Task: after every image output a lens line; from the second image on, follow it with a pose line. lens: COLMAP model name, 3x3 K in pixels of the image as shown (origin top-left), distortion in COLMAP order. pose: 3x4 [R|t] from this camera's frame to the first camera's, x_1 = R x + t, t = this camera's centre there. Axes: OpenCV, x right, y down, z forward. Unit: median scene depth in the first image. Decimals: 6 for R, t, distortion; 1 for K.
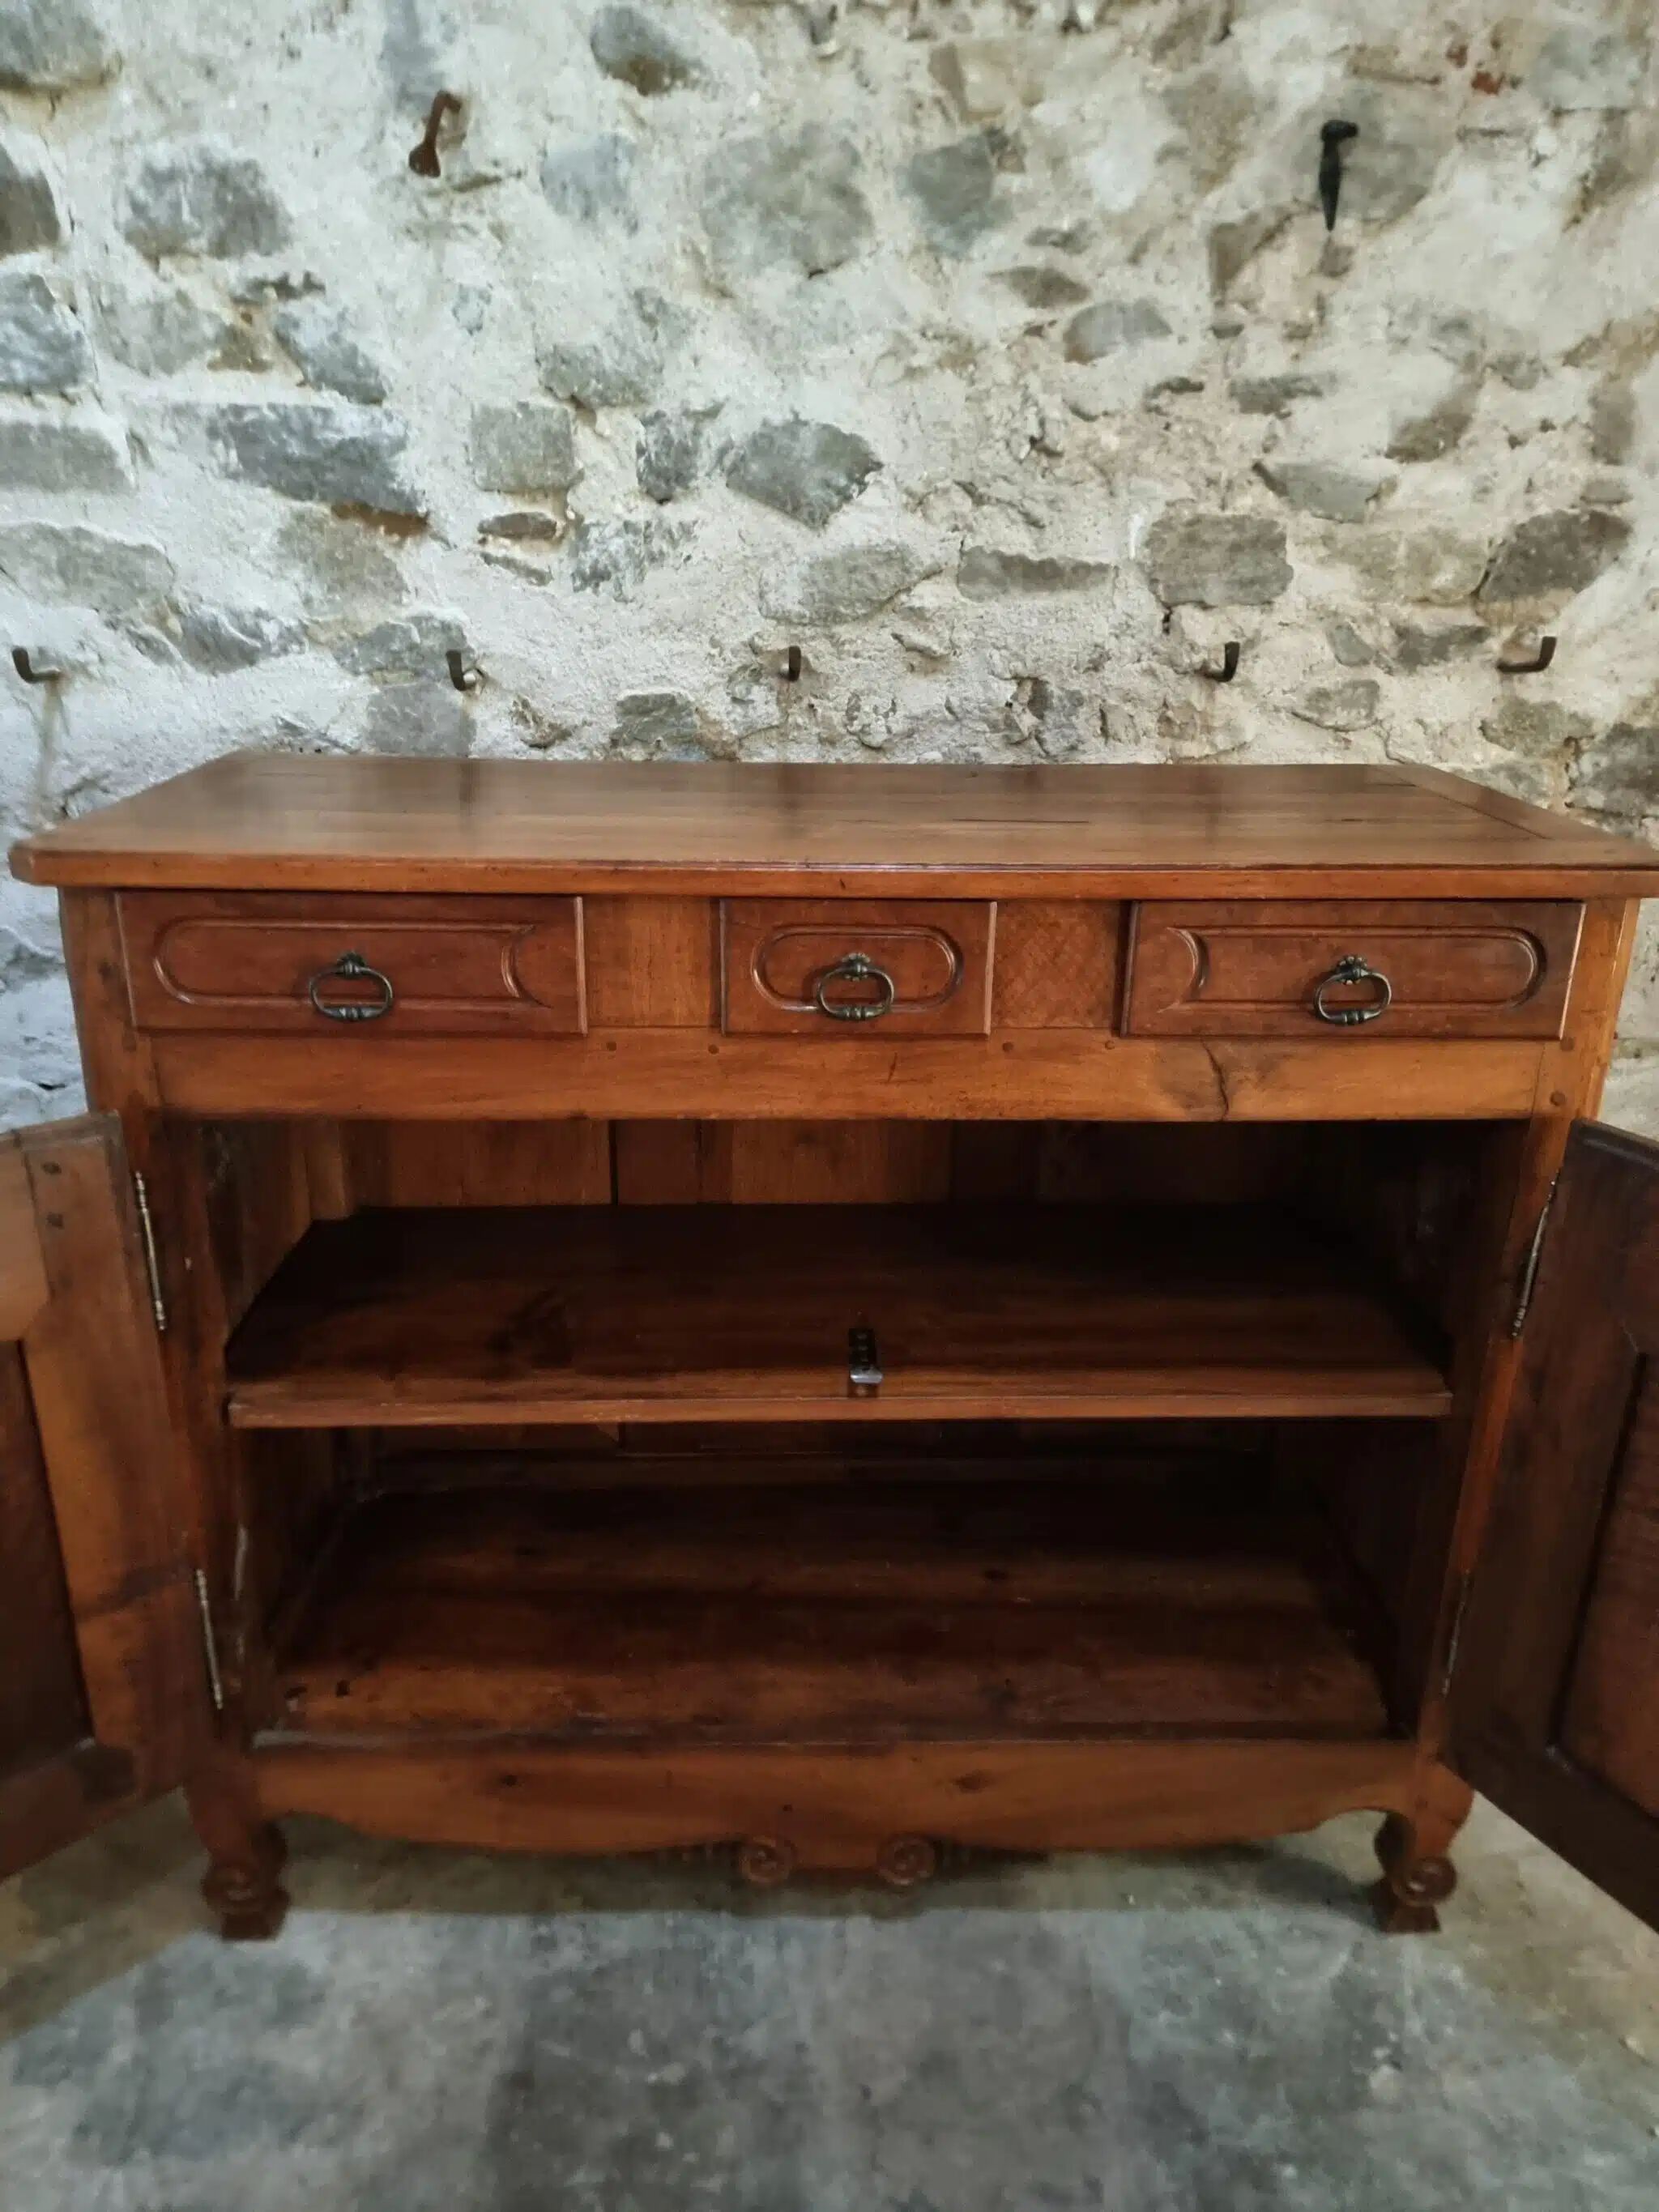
lens RADIAL K [[1557.2, 0, 820.1], [0, 1557.2, 1128.8], [0, 0, 1]] dist [0.070000, -0.063539]
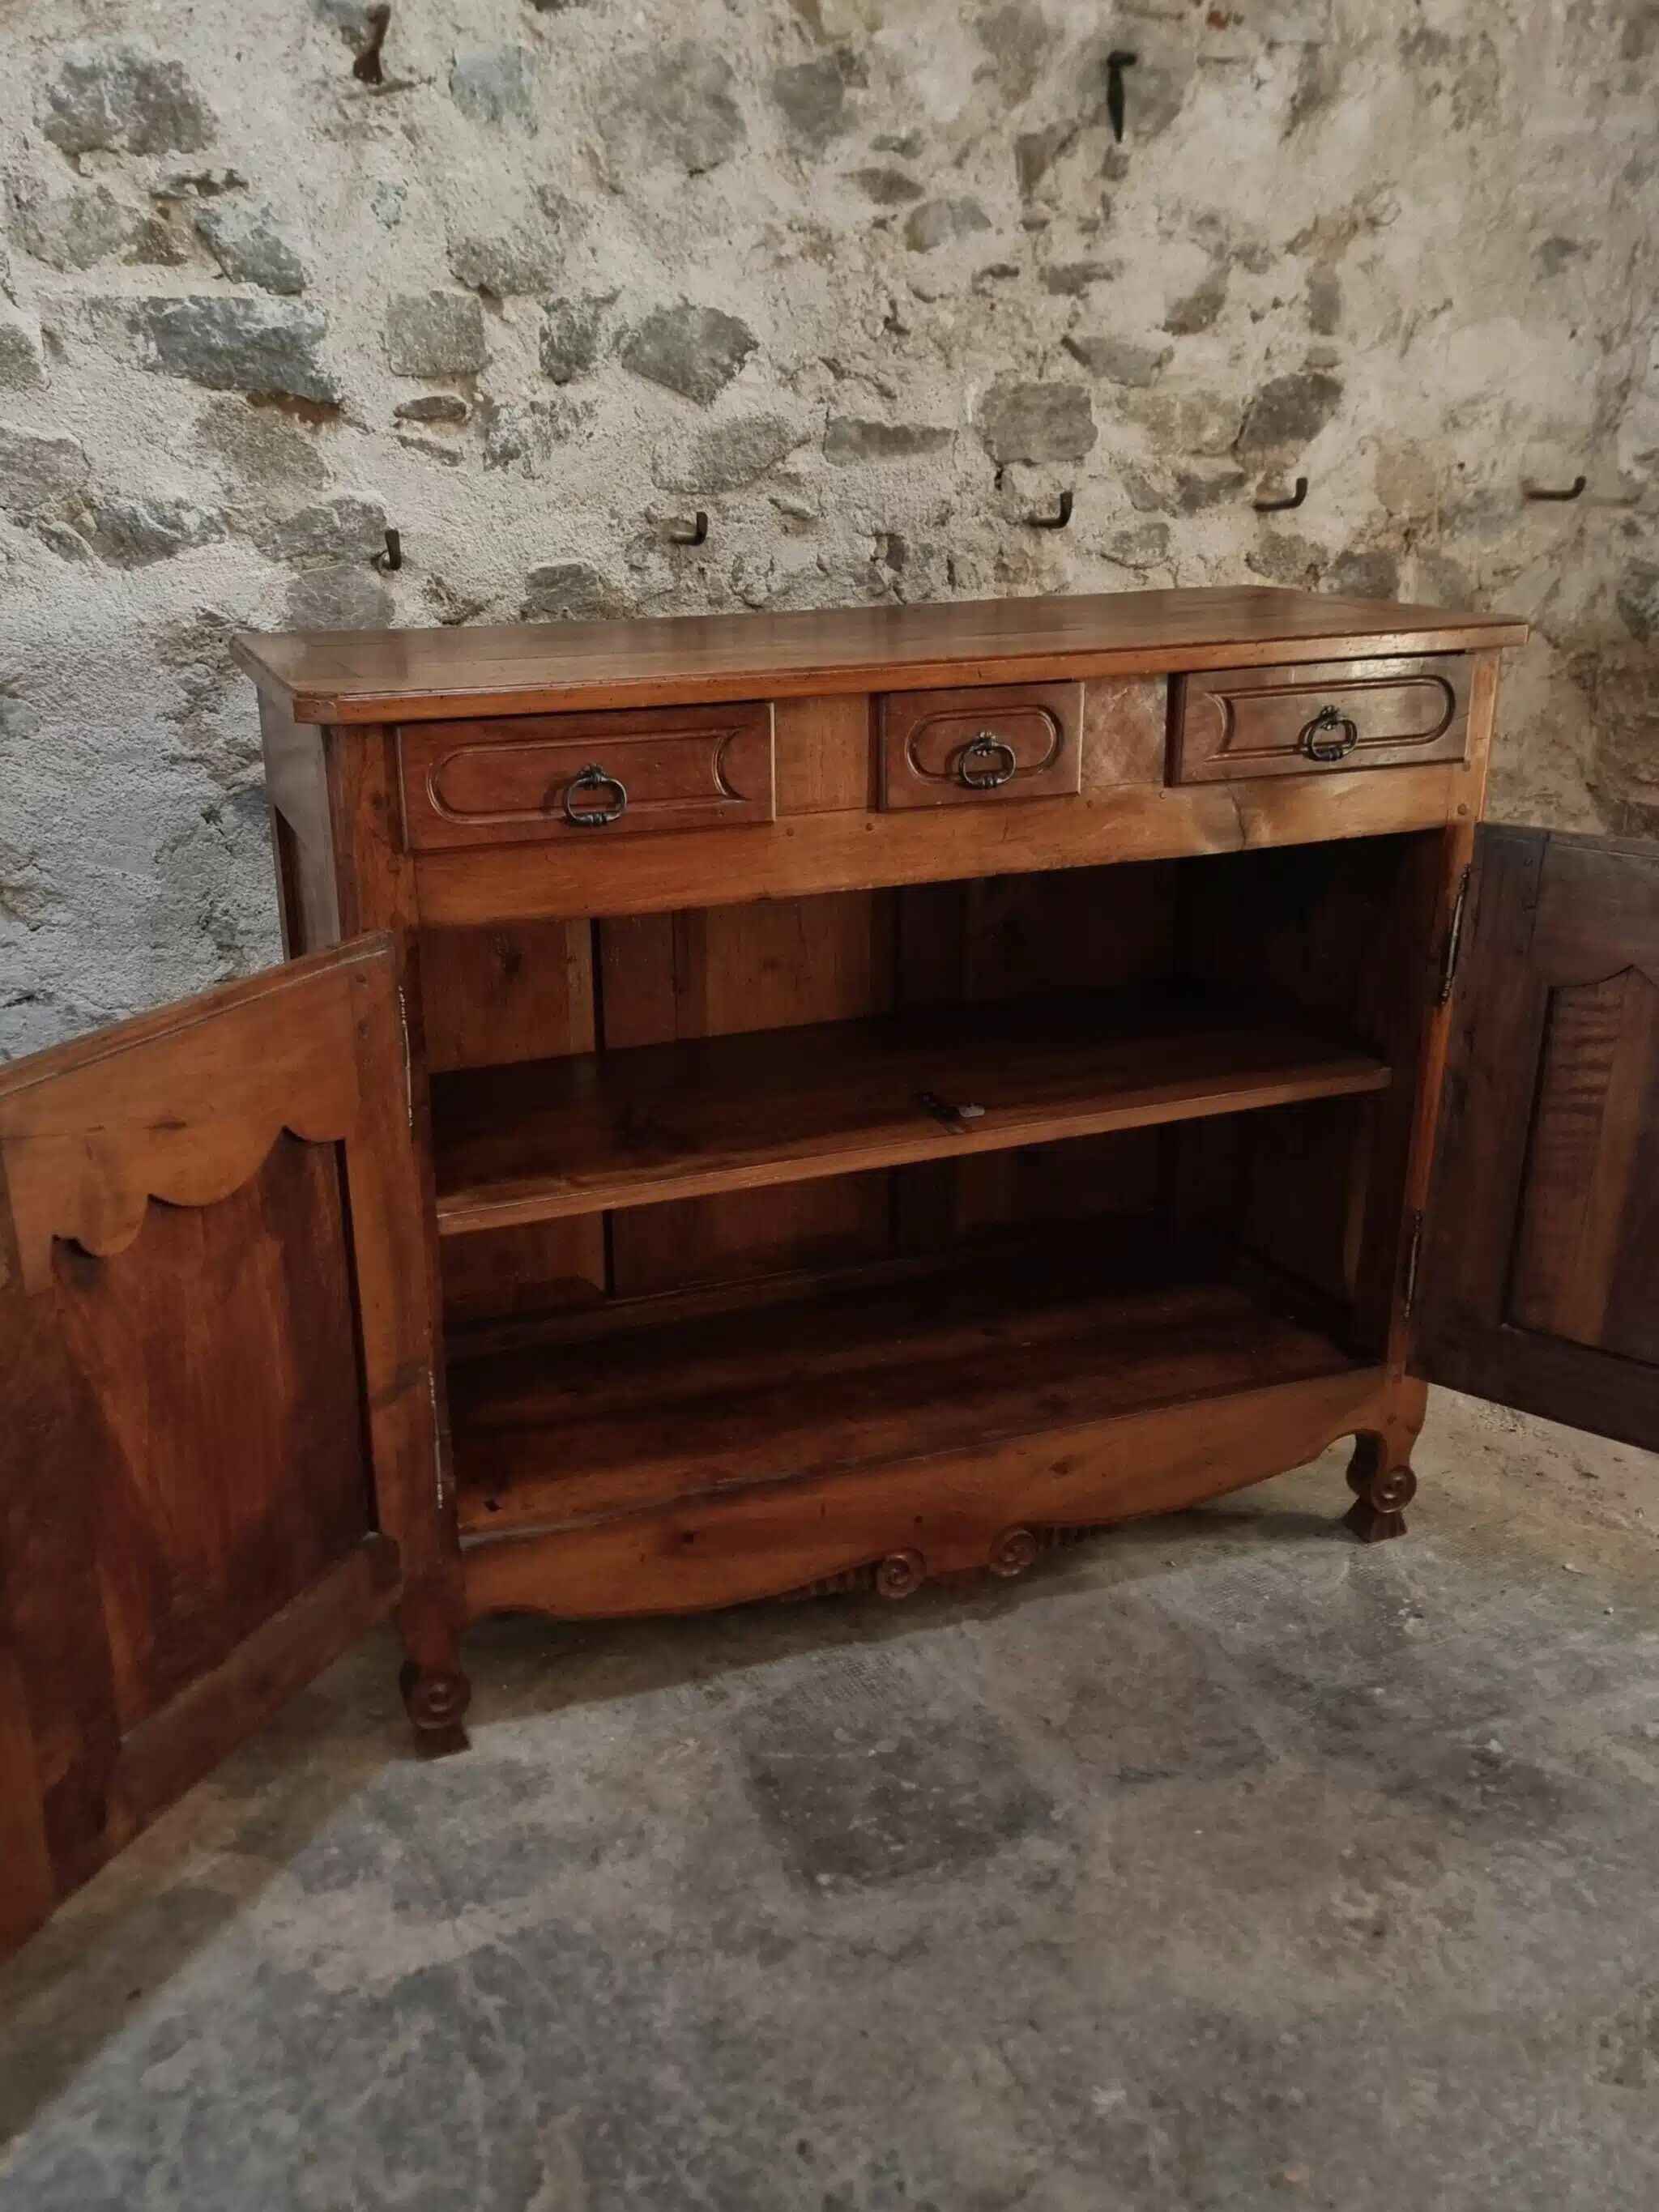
lens RADIAL K [[1902.6, 0, 723.9], [0, 1902.6, 1103.7], [0, 0, 1]] dist [0.065488, -0.056839]
pose [[0.949535, -0.131205, 0.284902, -0.429927], [0.138260, 0.990385, -0.004702, 0.103287], [-0.281546, 0.043855, 0.958545, -0.247859]]
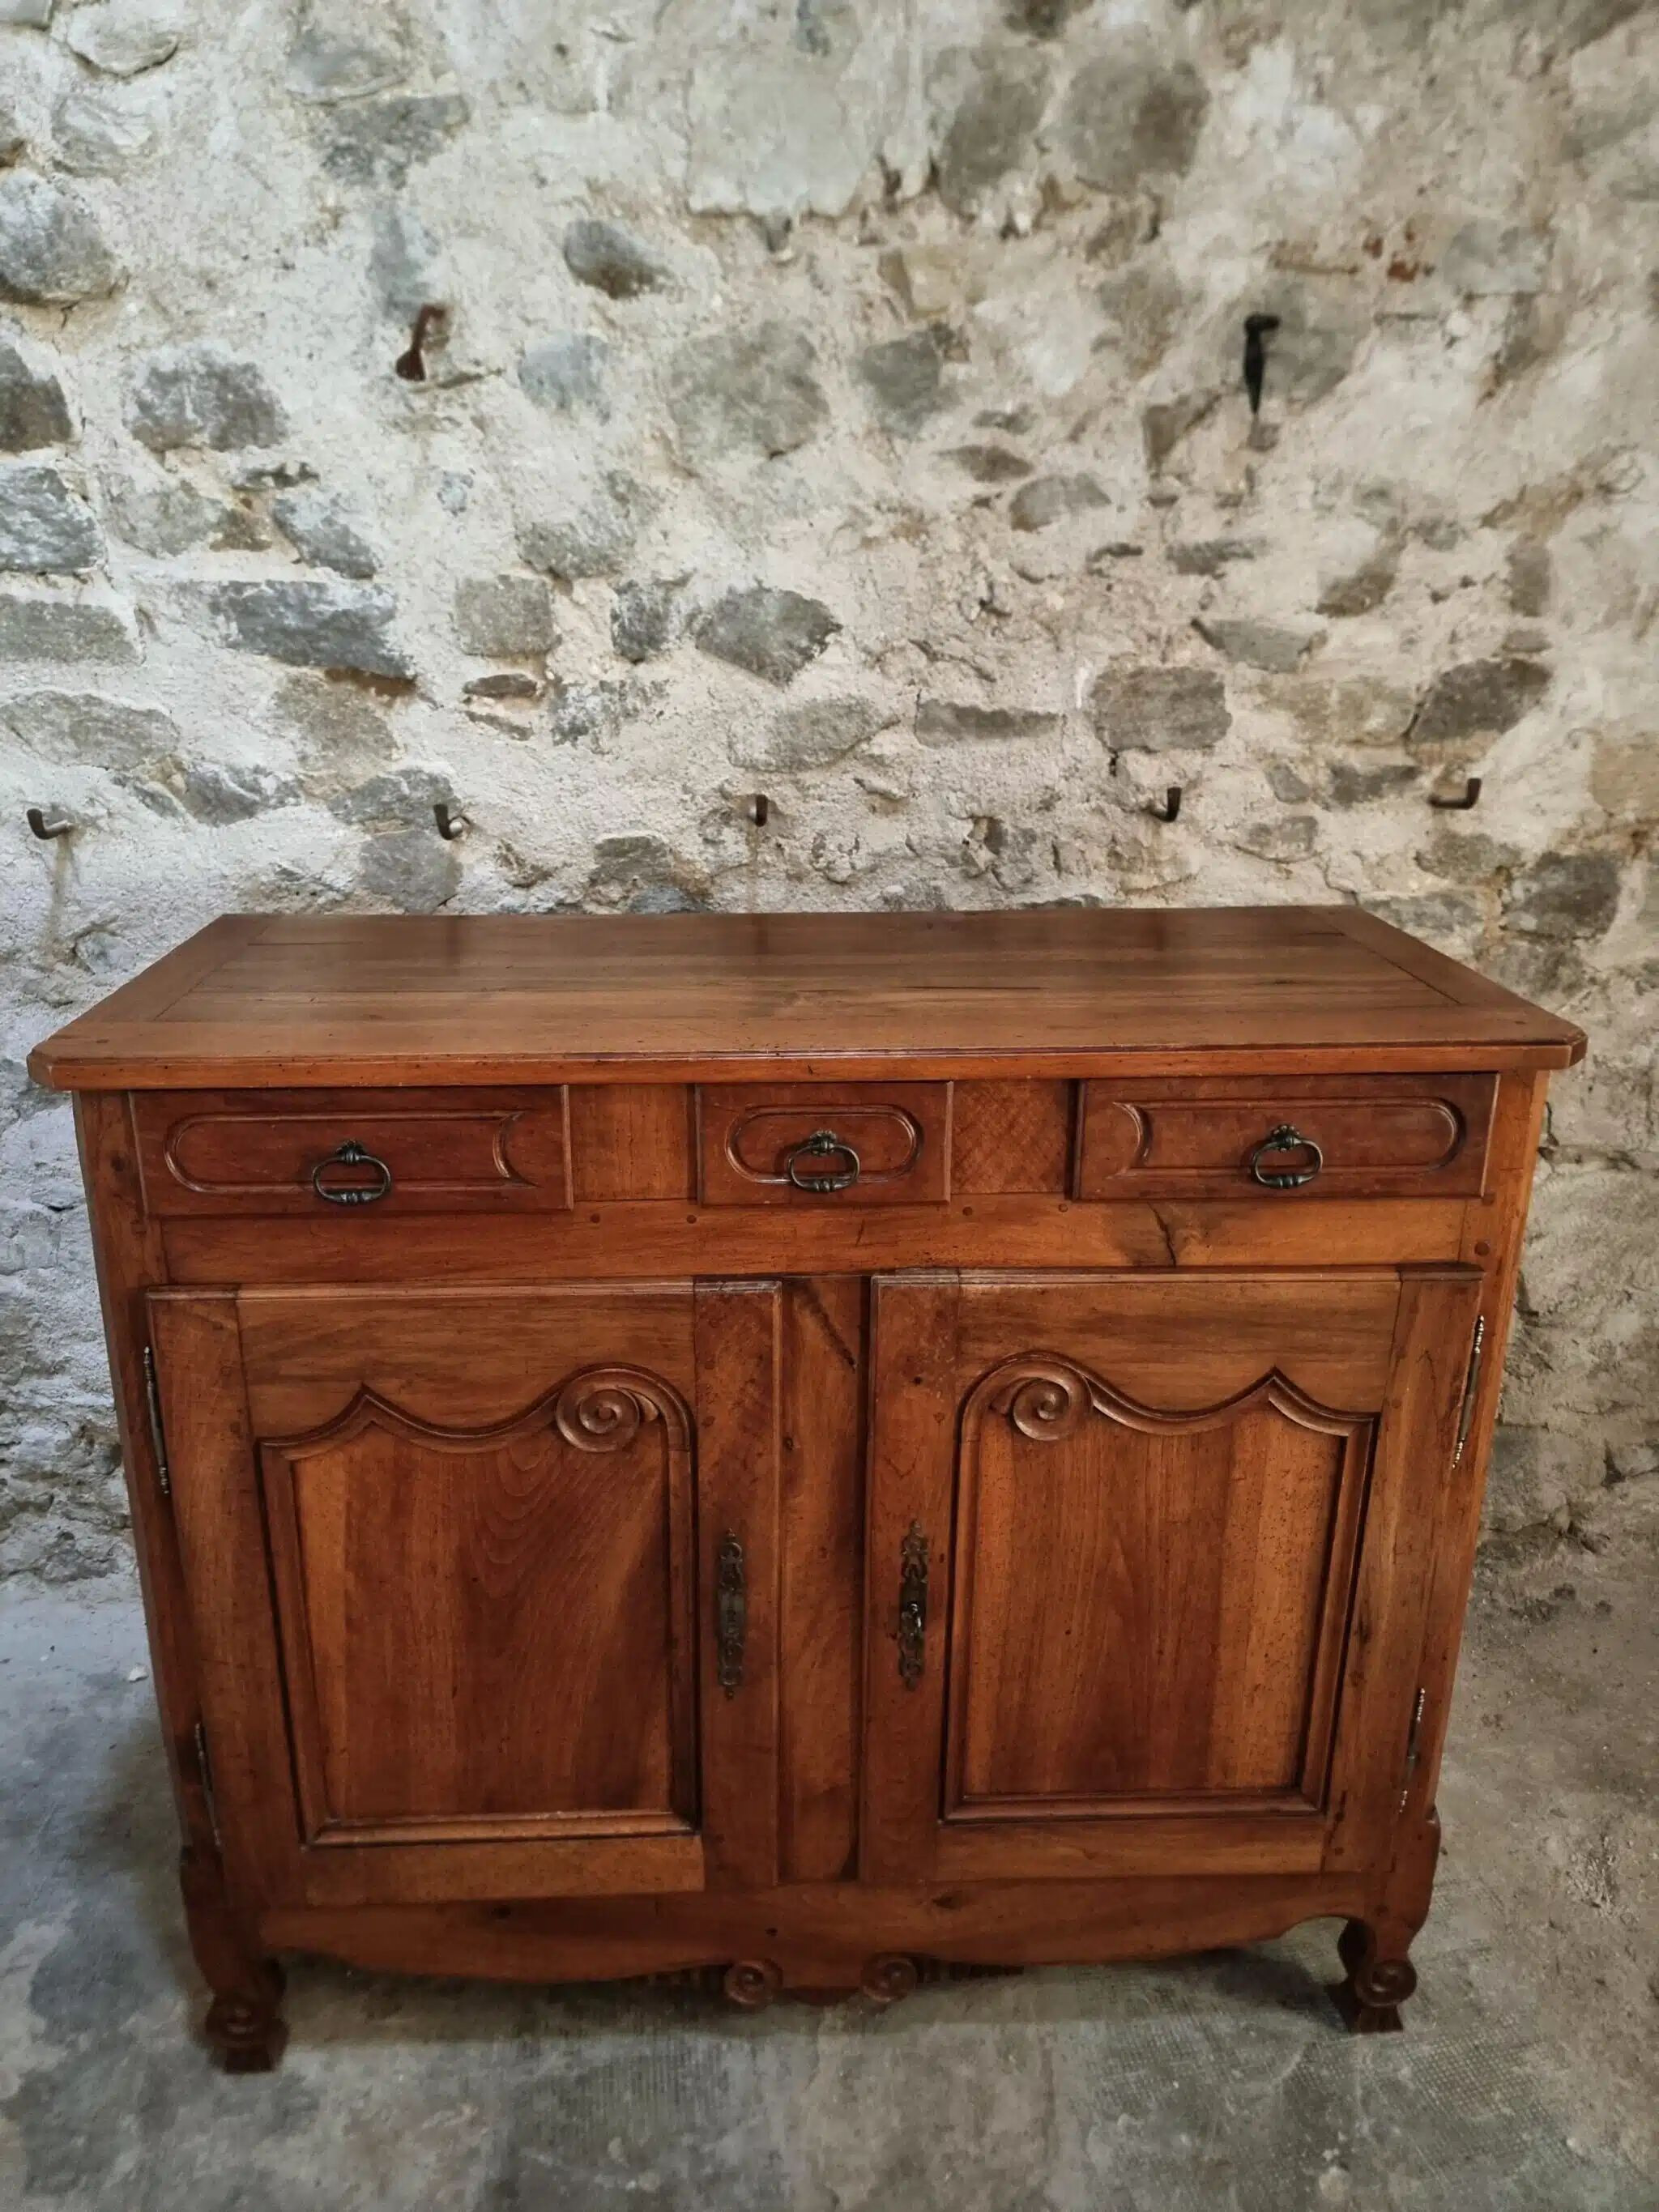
lens RADIAL K [[1556.4, 0, 805.3], [0, 1556.4, 1119.2], [0, 0, 1]] dist [0.064942, -0.062411]
pose [[0.999902, -0.010506, -0.009265, 0.021107], [0.010258, 0.999597, -0.026450, -0.060274], [0.009539, 0.026353, 0.999607, -0.050037]]
